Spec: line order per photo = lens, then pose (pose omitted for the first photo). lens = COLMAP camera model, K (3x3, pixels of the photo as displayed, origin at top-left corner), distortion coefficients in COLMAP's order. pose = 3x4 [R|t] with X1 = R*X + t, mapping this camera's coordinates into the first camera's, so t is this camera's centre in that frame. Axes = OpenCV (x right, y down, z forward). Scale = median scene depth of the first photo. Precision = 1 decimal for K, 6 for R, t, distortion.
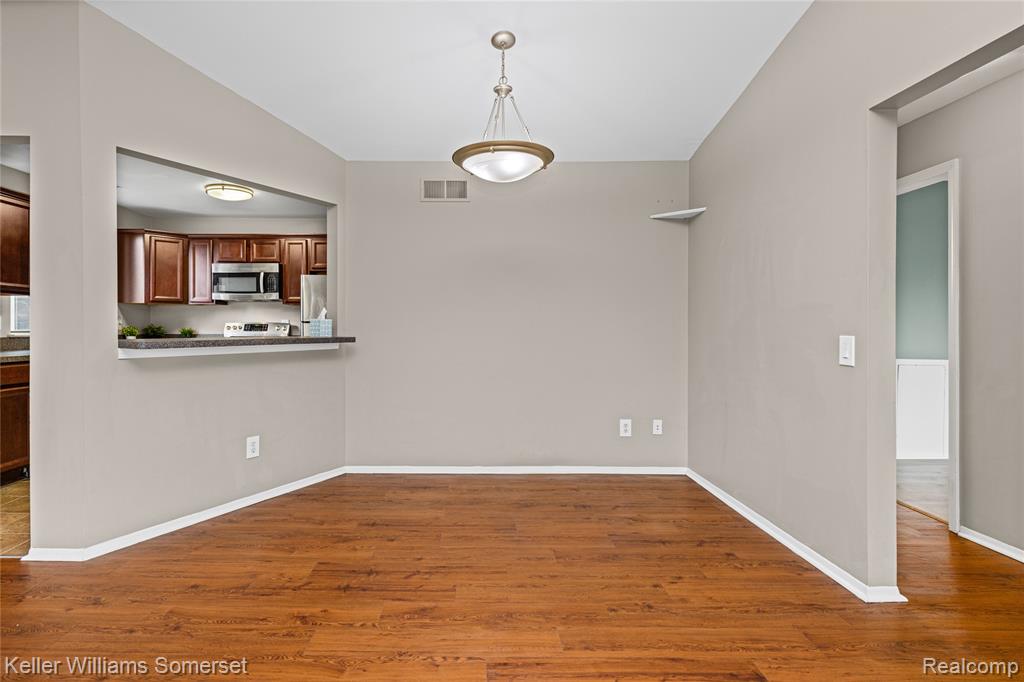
lens RADIAL K [[517.7, 0, 470.1], [0, 517.7, 326.7], [0, 0, 1]] dist [0.002474, -0.004141]
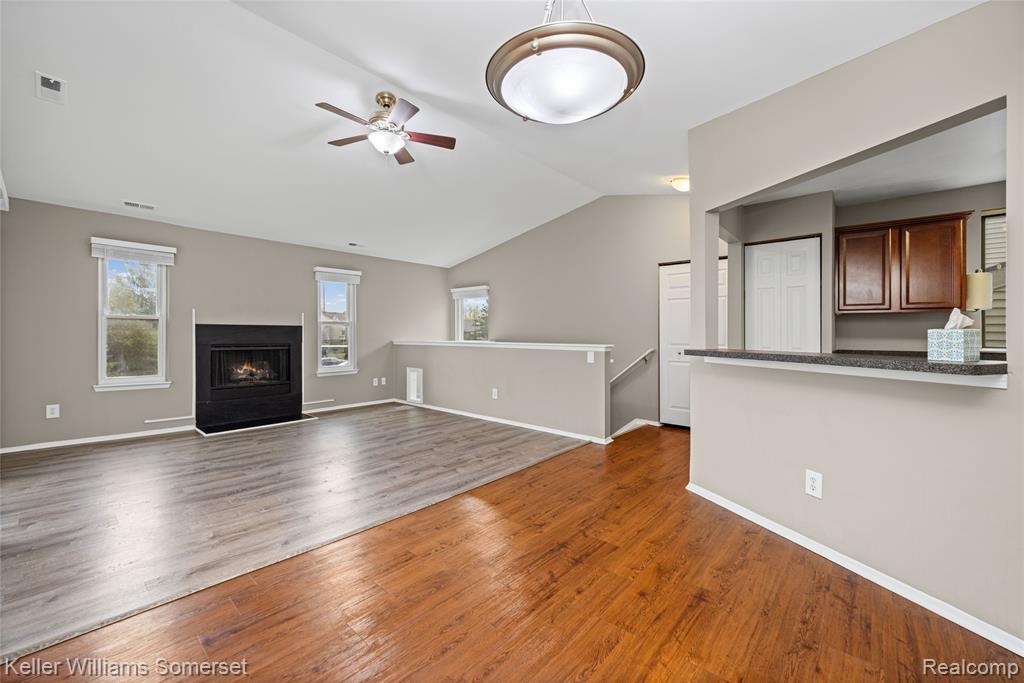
lens RADIAL K [[410.1, 0, 510.2], [0, 410.1, 333.8], [0, 0, 1]] dist [0.004000, -0.002574]
pose [[-0.657023, -0.011271, -0.753786, 0.323586], [-0.011553, 0.999921, -0.004882, -0.002175], [0.753782, 0.005500, -0.657102, 0.834983]]
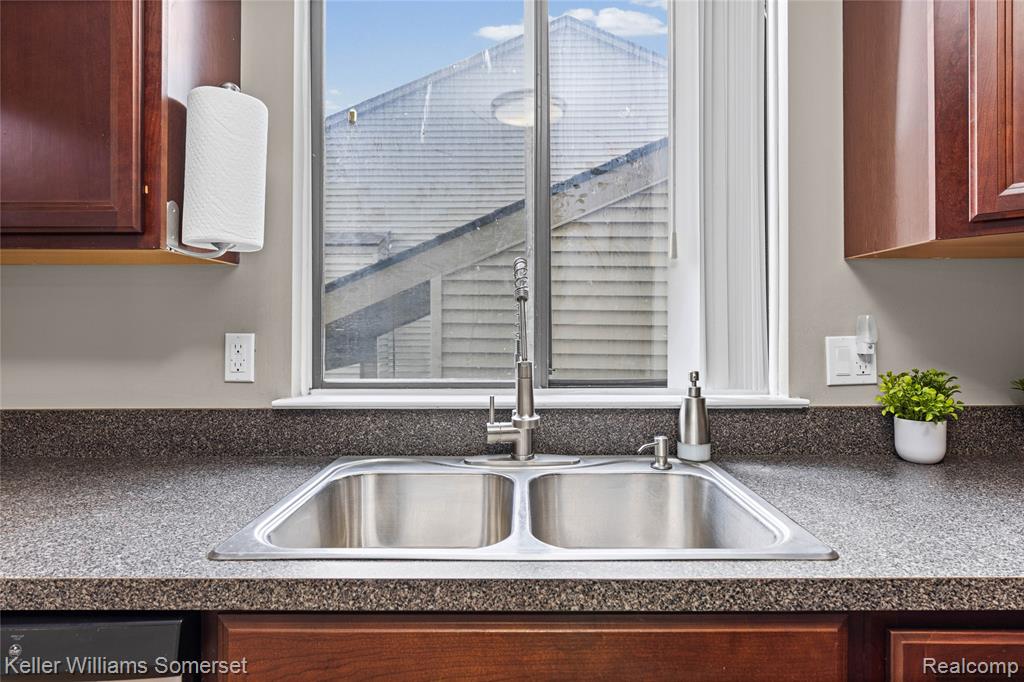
lens RADIAL K [[564.0, 0, 517.6], [0, 564.0, 320.2], [0, 0, 1]] dist [0.003022, -0.006646]
pose [[-0.007310, -0.012418, -0.999896, -0.583502], [0.004114, 0.999914, -0.012449, -0.023388], [0.999965, -0.004204, -0.007259, 1.129983]]
